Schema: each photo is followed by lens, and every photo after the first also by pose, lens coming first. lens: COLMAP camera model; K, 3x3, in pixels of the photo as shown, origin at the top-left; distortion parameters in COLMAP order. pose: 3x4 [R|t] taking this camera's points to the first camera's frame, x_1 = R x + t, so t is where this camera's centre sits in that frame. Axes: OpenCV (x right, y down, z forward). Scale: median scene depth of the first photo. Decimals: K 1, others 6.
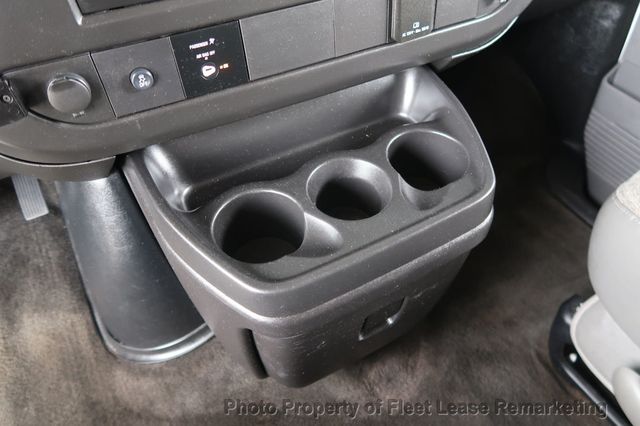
lens RADIAL K [[441.5, 0, 322.1], [0, 441.5, 212.4], [0, 0, 1]] dist [-0.029049, 0.014728]
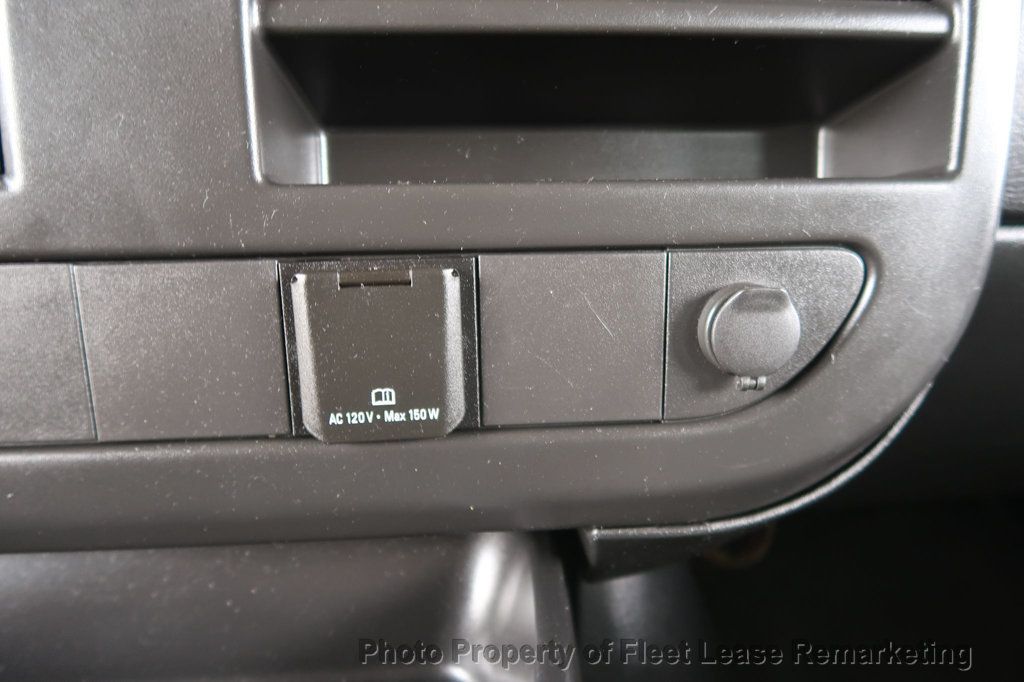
lens RADIAL K [[706.4, 0, 511.3], [0, 706.4, 338.2], [0, 0, 1]] dist [-0.029049, 0.014728]
pose [[0.919329, 0.131242, -0.370957, 0.478939], [-0.300032, 0.843751, -0.445045, -0.278565], [0.254587, 0.520442, 0.815062, 0.622884]]
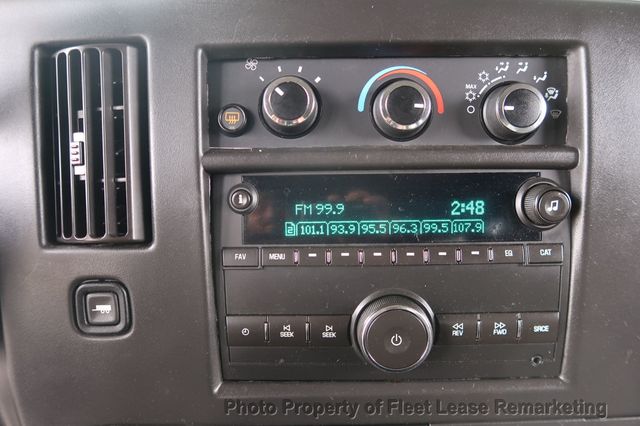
lens RADIAL K [[441.5, 0, 318.0], [0, 441.5, 212.1], [0, 0, 1]] dist [-0.029049, 0.014728]
pose [[0.901614, 0.121298, -0.415184, -0.087171], [-0.321582, 0.829913, -0.455884, -0.293933], [0.289269, 0.544547, 0.787269, 0.211586]]
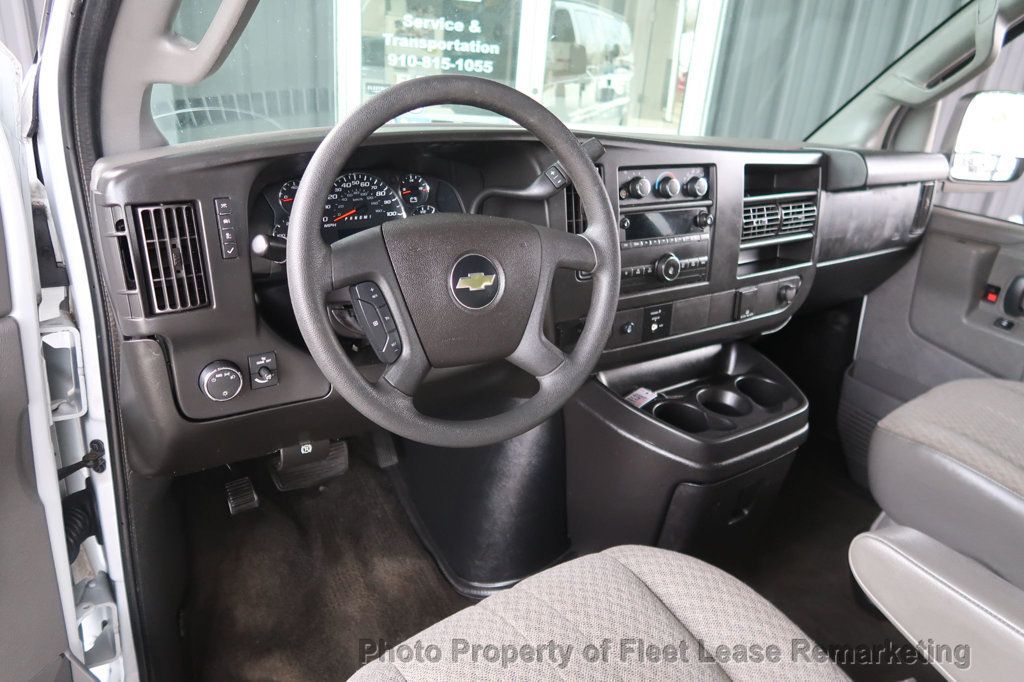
lens RADIAL K [[706.4, 0, 510.3], [0, 706.4, 339.5], [0, 0, 1]] dist [-0.029049, 0.014728]
pose [[0.989582, 0.041658, 0.137810, -1.073349], [0.016988, 0.916746, -0.399109, 0.745554], [-0.142962, 0.397293, 0.906488, -1.296089]]
